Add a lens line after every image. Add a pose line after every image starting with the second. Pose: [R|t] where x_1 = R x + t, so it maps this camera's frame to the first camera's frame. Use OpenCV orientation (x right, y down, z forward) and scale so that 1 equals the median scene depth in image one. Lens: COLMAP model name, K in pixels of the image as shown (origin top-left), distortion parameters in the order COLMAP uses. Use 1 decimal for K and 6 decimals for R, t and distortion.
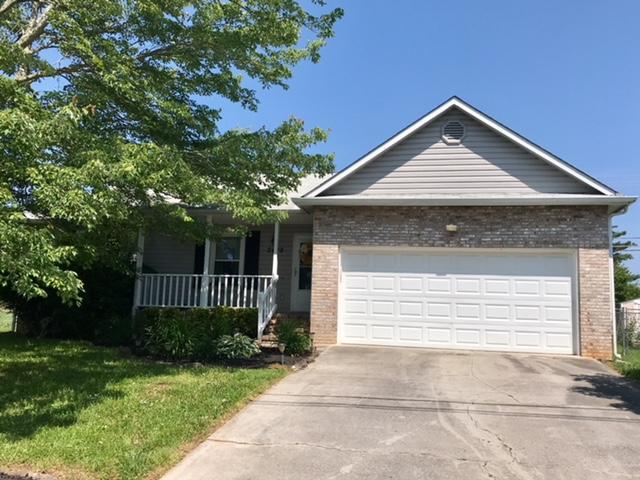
lens RADIAL K [[618.9, 0, 320.0], [0, 618.9, 240.0], [0, 0, 1]] dist [0.002912, -0.004688]
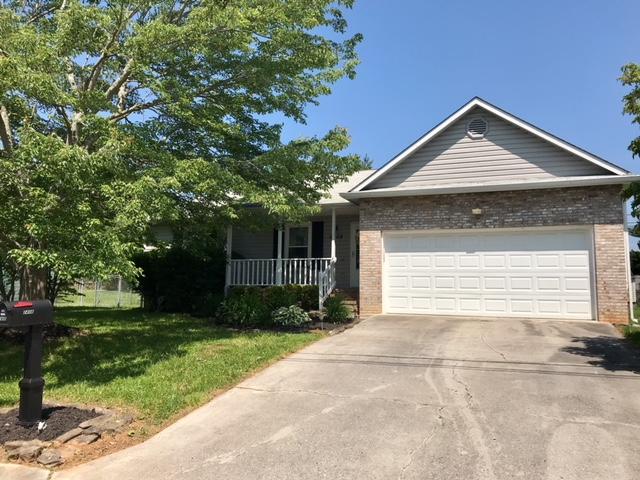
lens RADIAL K [[528.8, 0, 320.0], [0, 528.8, 240.0], [0, 0, 1]] dist [0.004886, 0.004616]
pose [[0.982843, -0.039221, -0.180224, 0.102589], [0.043753, 0.998817, 0.021241, -0.000502], [0.179178, -0.028762, 0.983396, -0.024857]]
